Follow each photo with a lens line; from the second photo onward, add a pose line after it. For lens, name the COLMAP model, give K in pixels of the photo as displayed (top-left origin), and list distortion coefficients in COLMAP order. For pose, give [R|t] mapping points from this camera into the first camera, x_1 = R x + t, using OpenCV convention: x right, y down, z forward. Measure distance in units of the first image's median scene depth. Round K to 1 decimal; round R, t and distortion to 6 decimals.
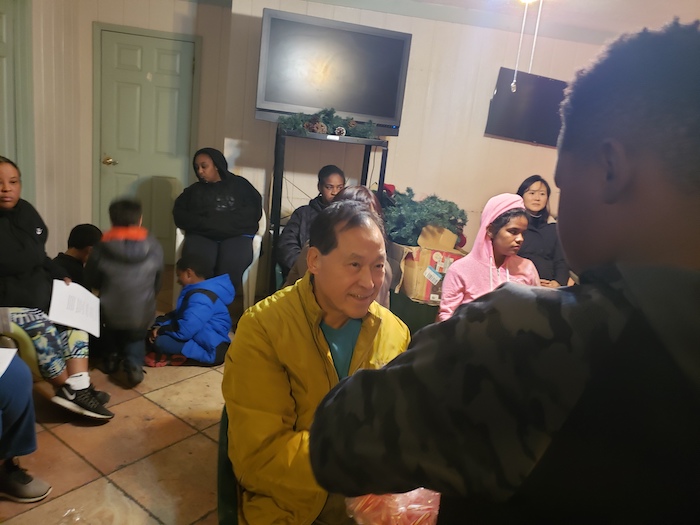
lens RADIAL K [[550.8, 0, 349.7], [0, 550.8, 258.9], [0, 0, 1]] dist [0.045697, -0.048712]
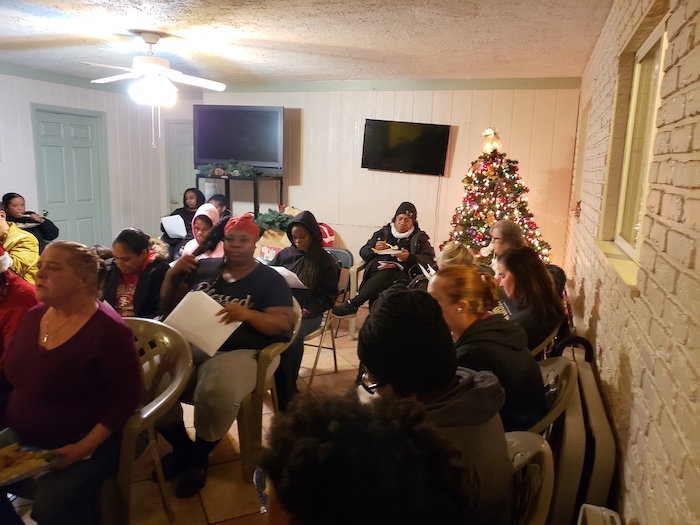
lens RADIAL K [[550.8, 0, 349.7], [0, 550.8, 258.9], [0, 0, 1]] dist [0.045697, -0.048712]
pose [[0.886560, -0.002197, -0.462608, 1.060247], [-0.041415, 0.995596, -0.084098, 0.138777], [0.460756, 0.093717, 0.882565, -0.223583]]
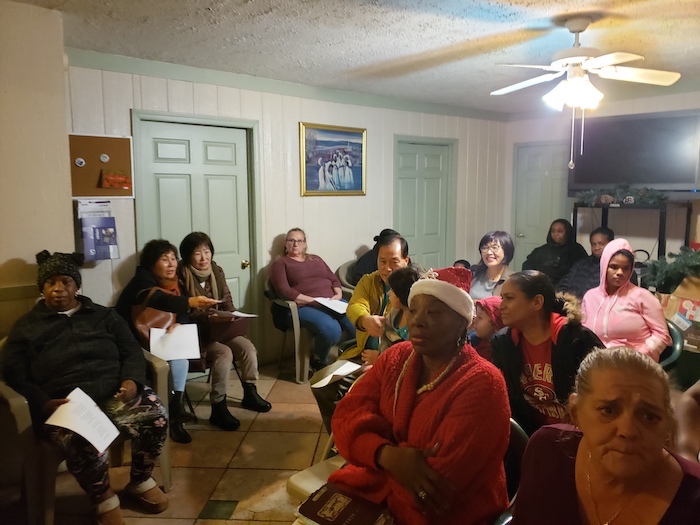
lens RADIAL K [[550.8, 0, 349.7], [0, 550.8, 258.9], [0, 0, 1]] dist [0.045697, -0.048712]
pose [[0.546971, -0.006624, -0.837126, 0.707504], [-0.121337, 0.988782, -0.087104, 0.082181], [0.828312, 0.149218, 0.540031, -0.150223]]
